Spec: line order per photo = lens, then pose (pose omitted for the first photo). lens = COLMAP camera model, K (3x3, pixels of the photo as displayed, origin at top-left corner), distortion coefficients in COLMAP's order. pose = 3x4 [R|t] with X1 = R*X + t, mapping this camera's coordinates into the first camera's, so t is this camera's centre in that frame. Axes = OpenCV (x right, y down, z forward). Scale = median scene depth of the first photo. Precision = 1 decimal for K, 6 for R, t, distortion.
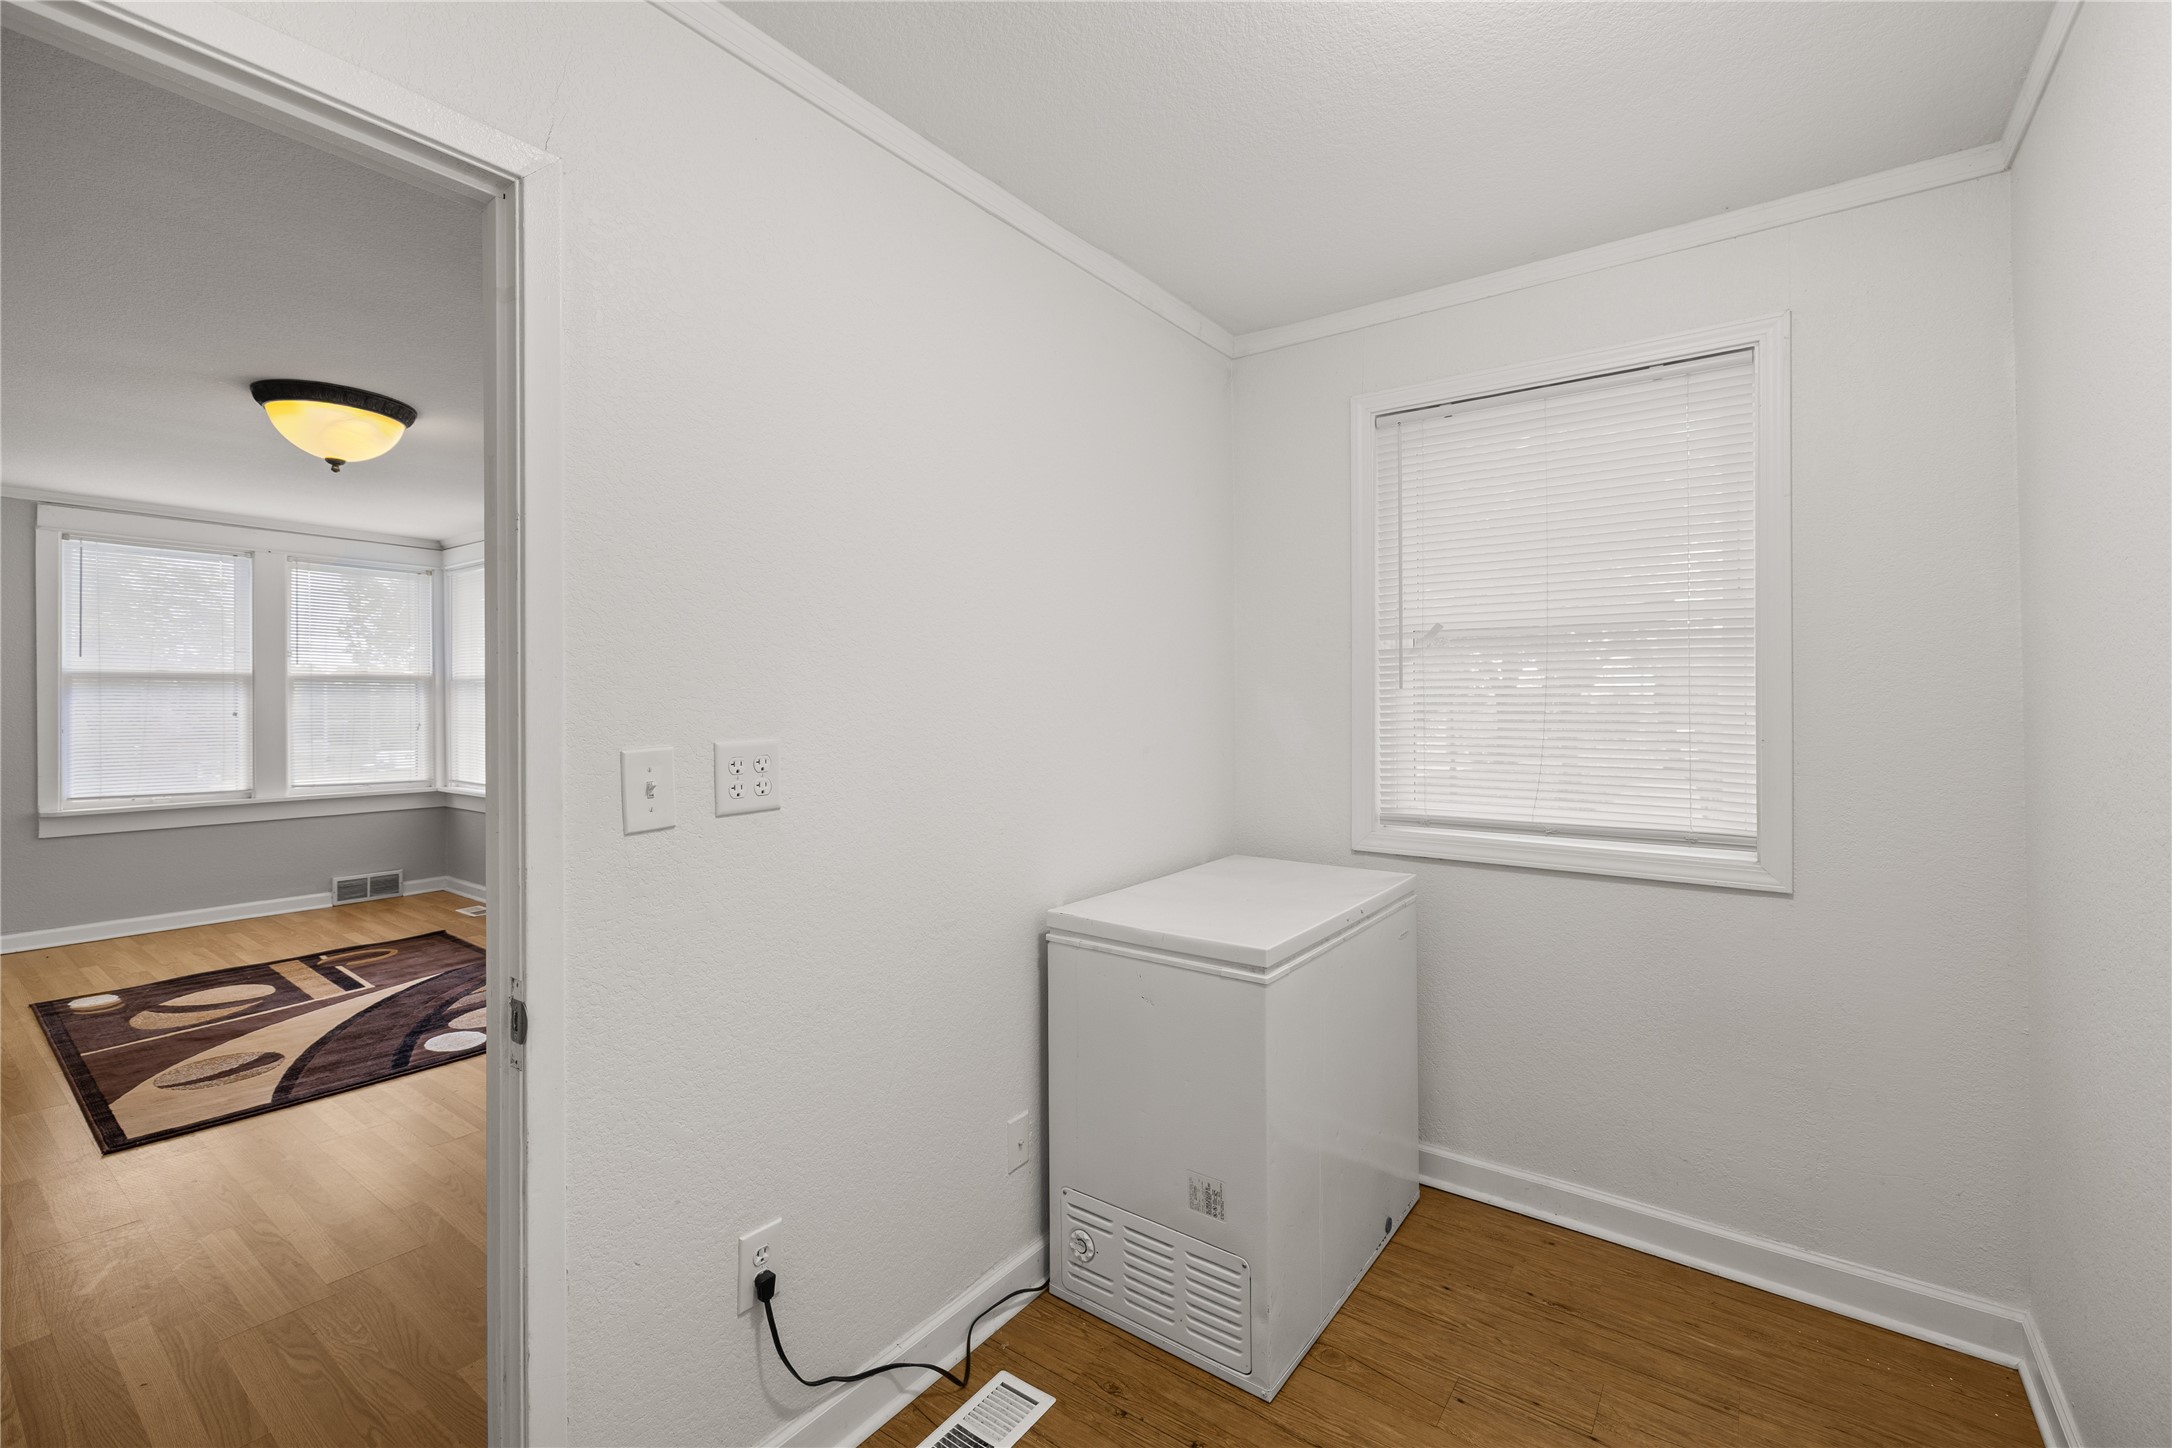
lens RADIAL K [[918.3, 0, 1088.9], [0, 918.3, 704.4], [0, 0, 1]] dist [0.003110, -0.000458]
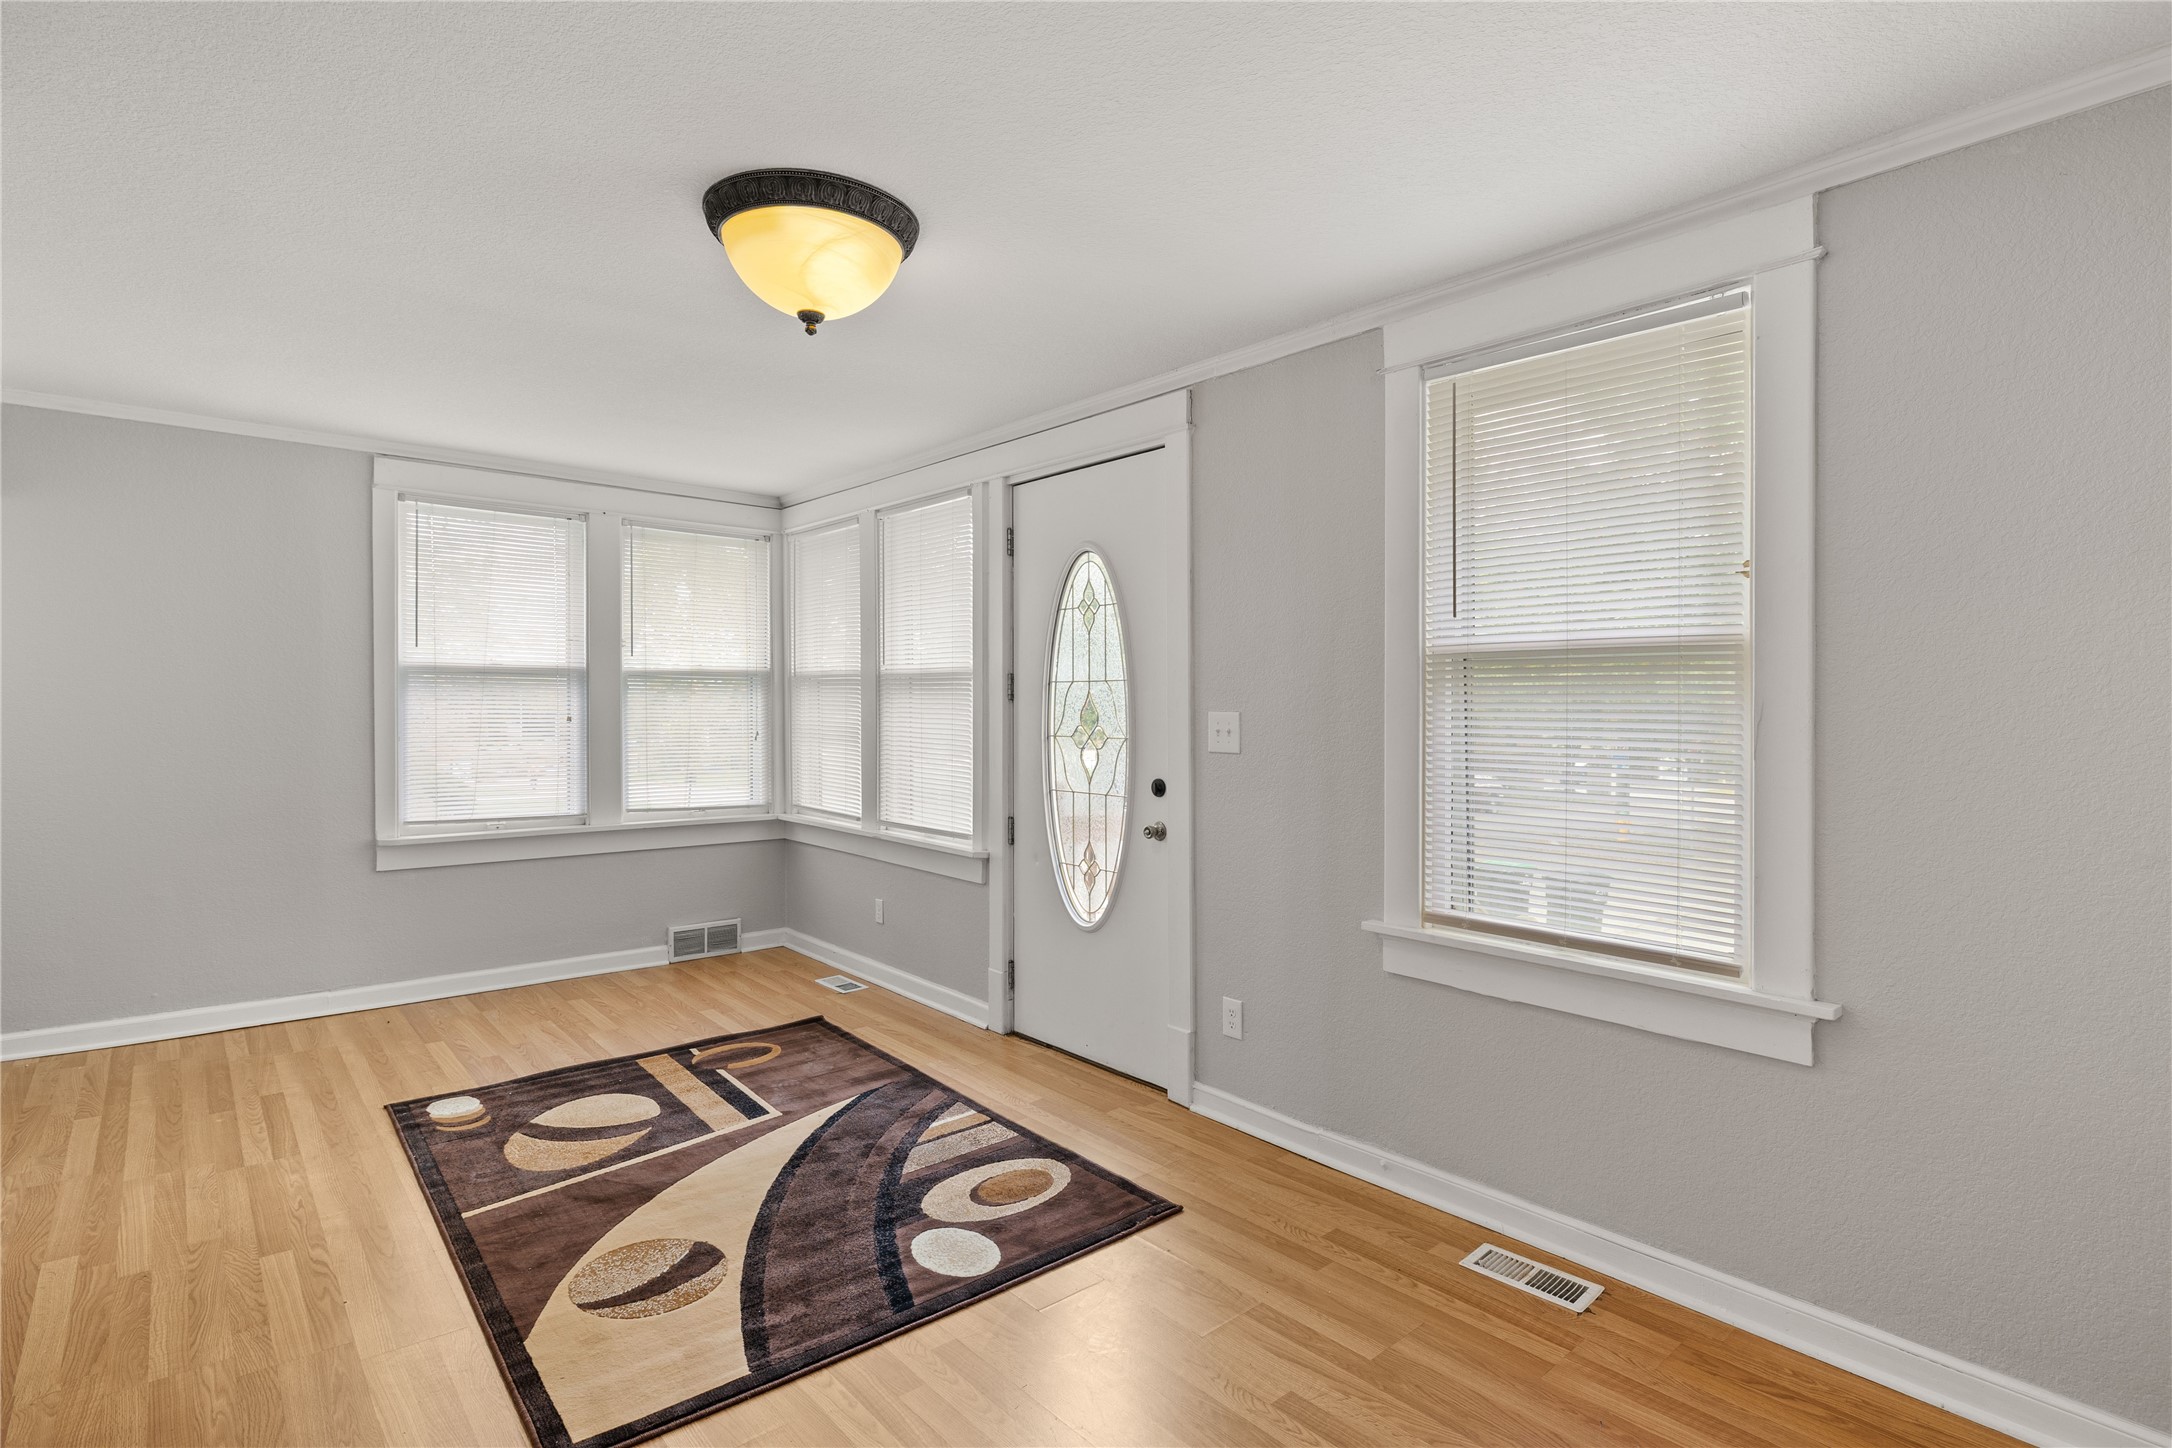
lens RADIAL K [[1075.5, 0, 1082.9], [0, 1075.5, 721.1], [0, 0, 1]] dist [-0.001032, 0.000034]
pose [[0.972264, 0.009217, -0.233704, -0.242303], [-0.006255, 0.999890, 0.013416, -0.002313], [0.233802, -0.011582, 0.972215, 0.174829]]
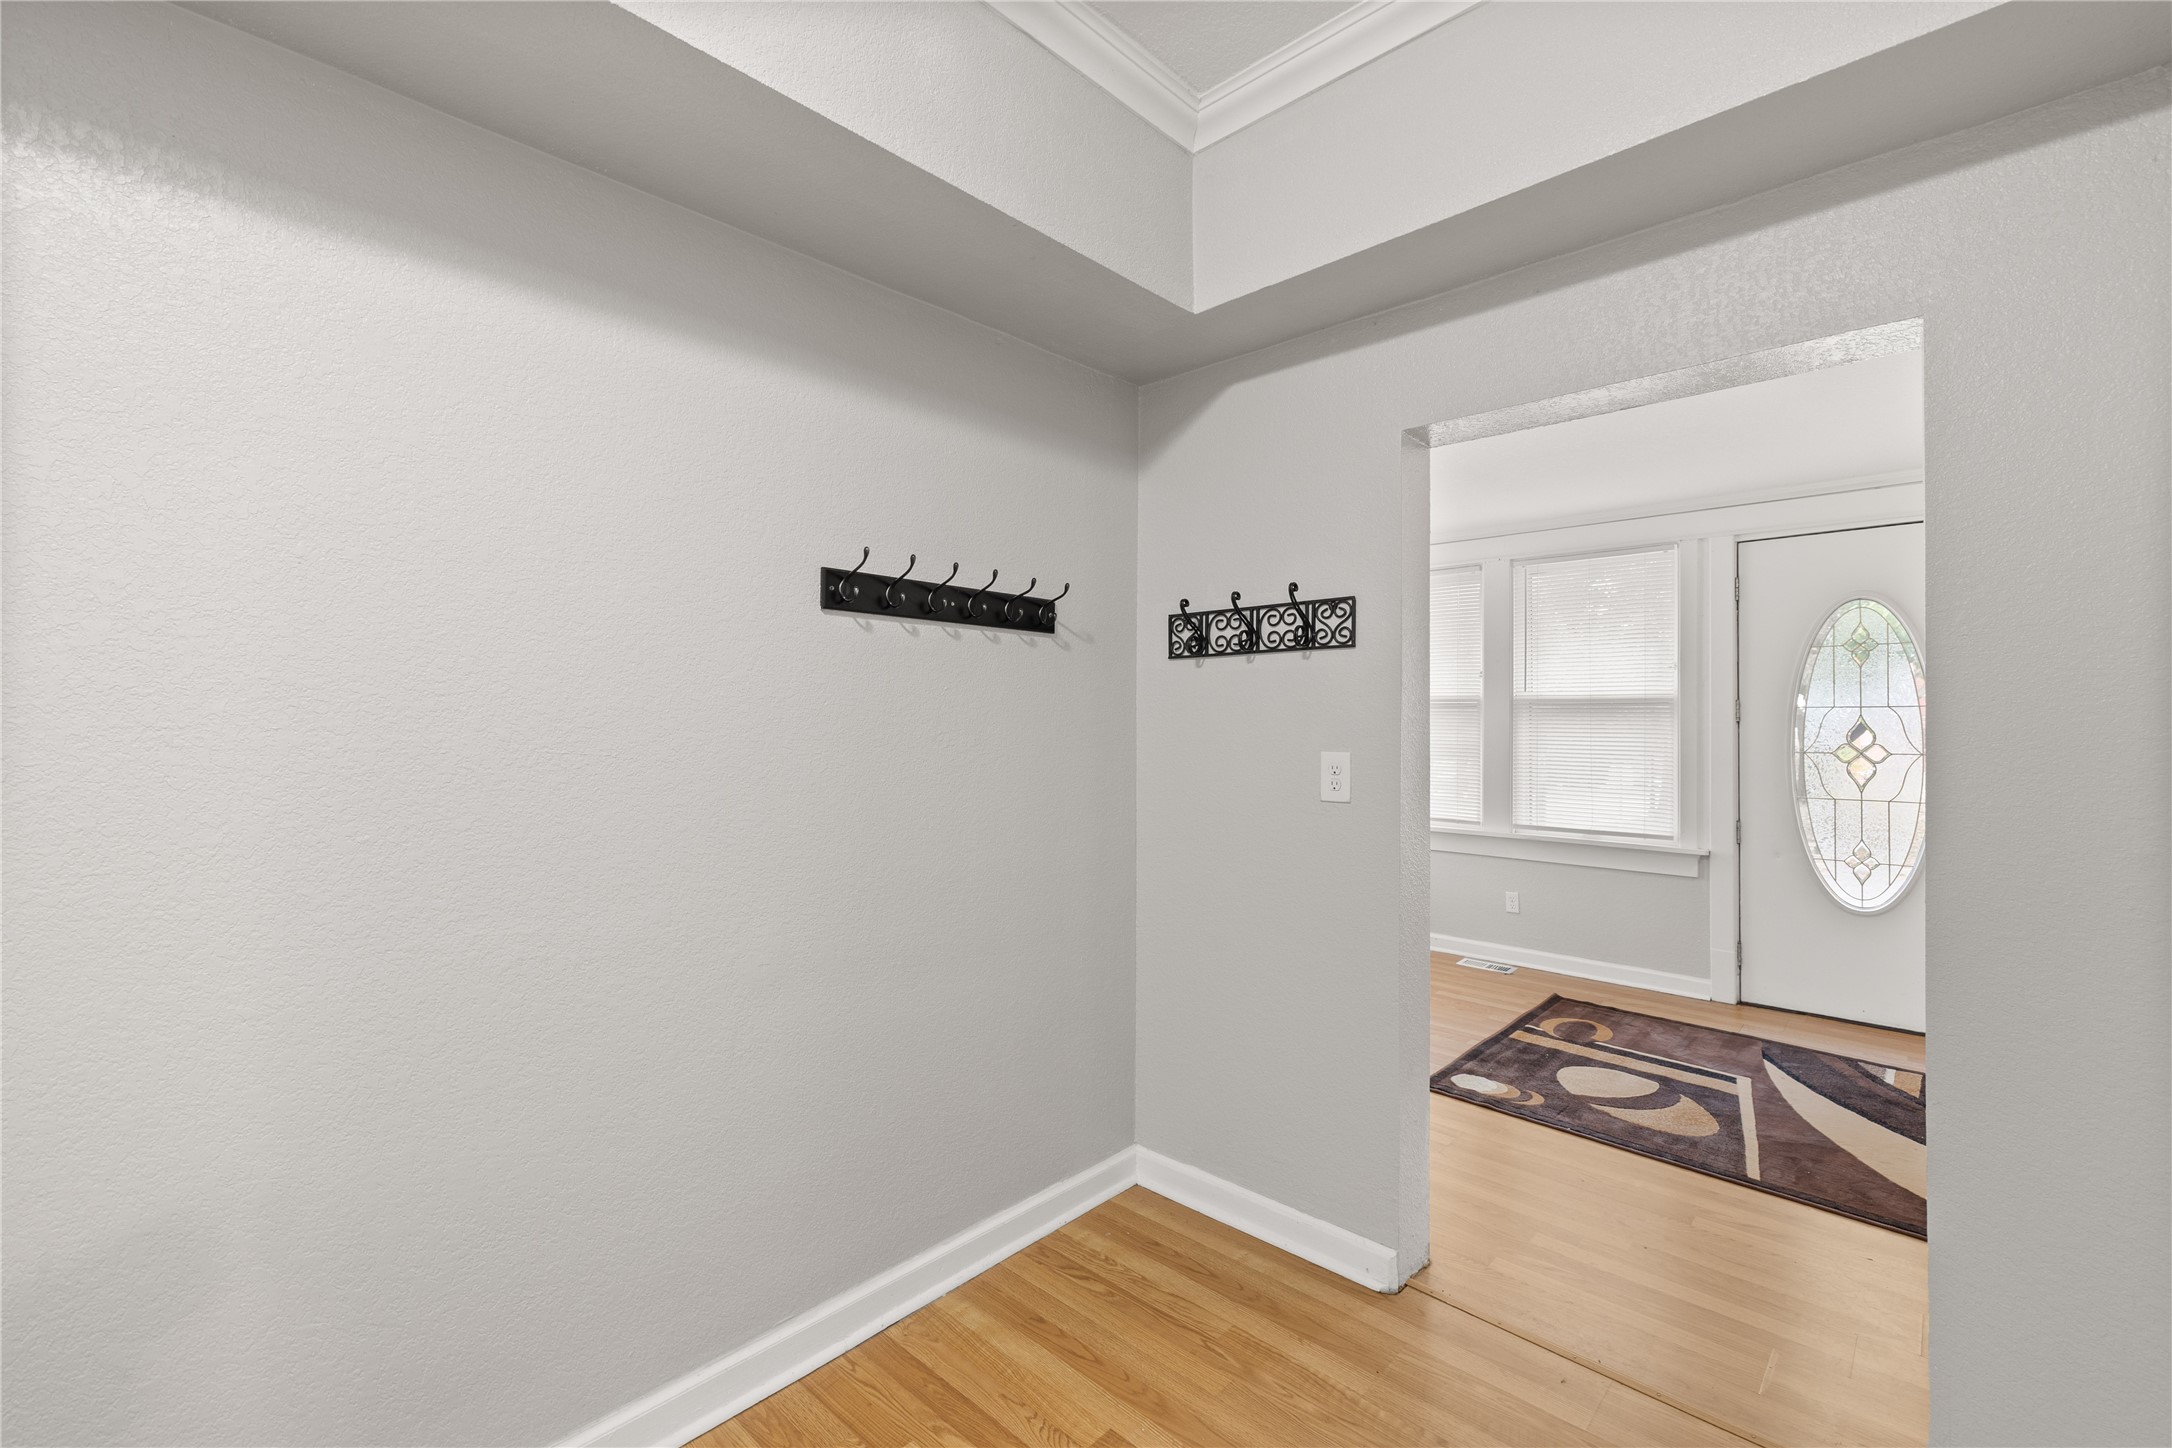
lens RADIAL K [[918.3, 0, 1085.9], [0, 918.3, 710.3], [0, 0, 1]] dist [0.003110, -0.000458]
pose [[0.988012, -0.001536, -0.154368, -0.813778], [-0.000316, 0.999928, -0.011968, -0.006433], [0.154375, 0.011873, 0.987941, 0.066351]]
